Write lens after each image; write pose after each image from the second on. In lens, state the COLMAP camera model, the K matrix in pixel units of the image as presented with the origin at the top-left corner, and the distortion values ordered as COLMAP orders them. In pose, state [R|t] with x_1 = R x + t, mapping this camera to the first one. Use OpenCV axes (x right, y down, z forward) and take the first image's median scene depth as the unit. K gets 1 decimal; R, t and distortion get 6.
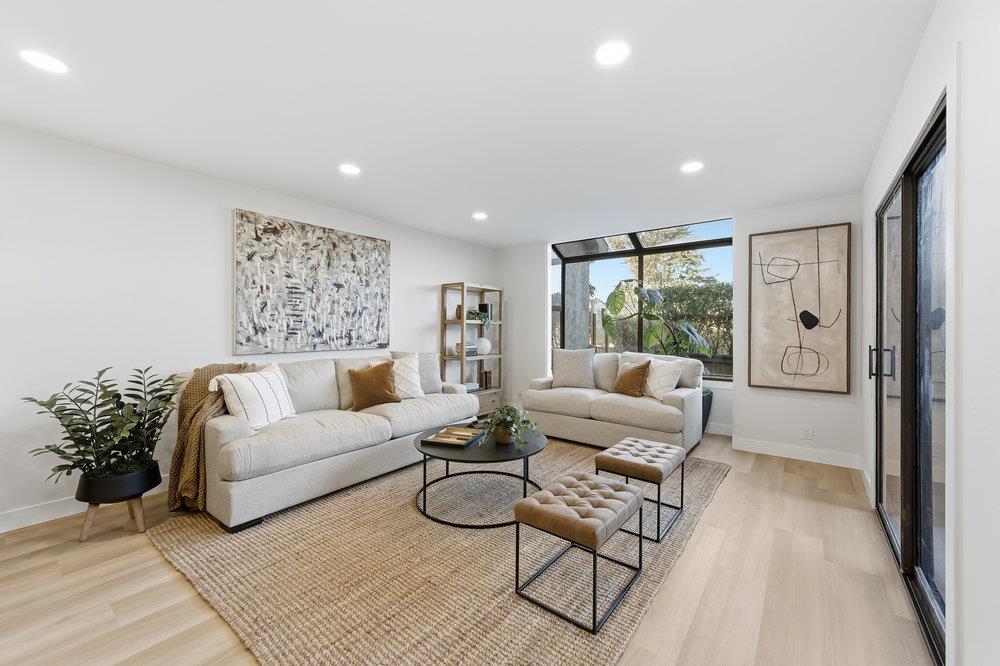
lens RADIAL K [[396.6, 0, 501.3], [0, 396.6, 327.6], [0, 0, 1]] dist [0.001986, -0.000101]
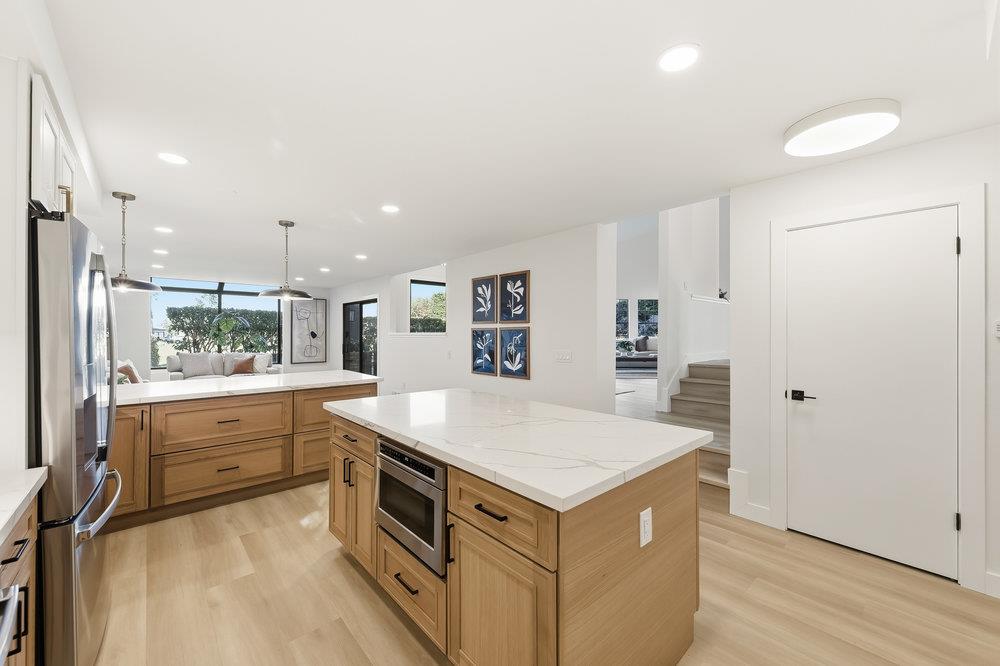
lens RADIAL K [[396.6, 0, 498.8], [0, 396.6, 337.3], [0, 0, 1]] dist [0.001986, -0.000101]
pose [[0.193934, -0.005034, 0.981002, -1.453101], [0.003703, 0.999983, 0.004399, -0.011040], [-0.981008, 0.002780, 0.193950, -0.643137]]
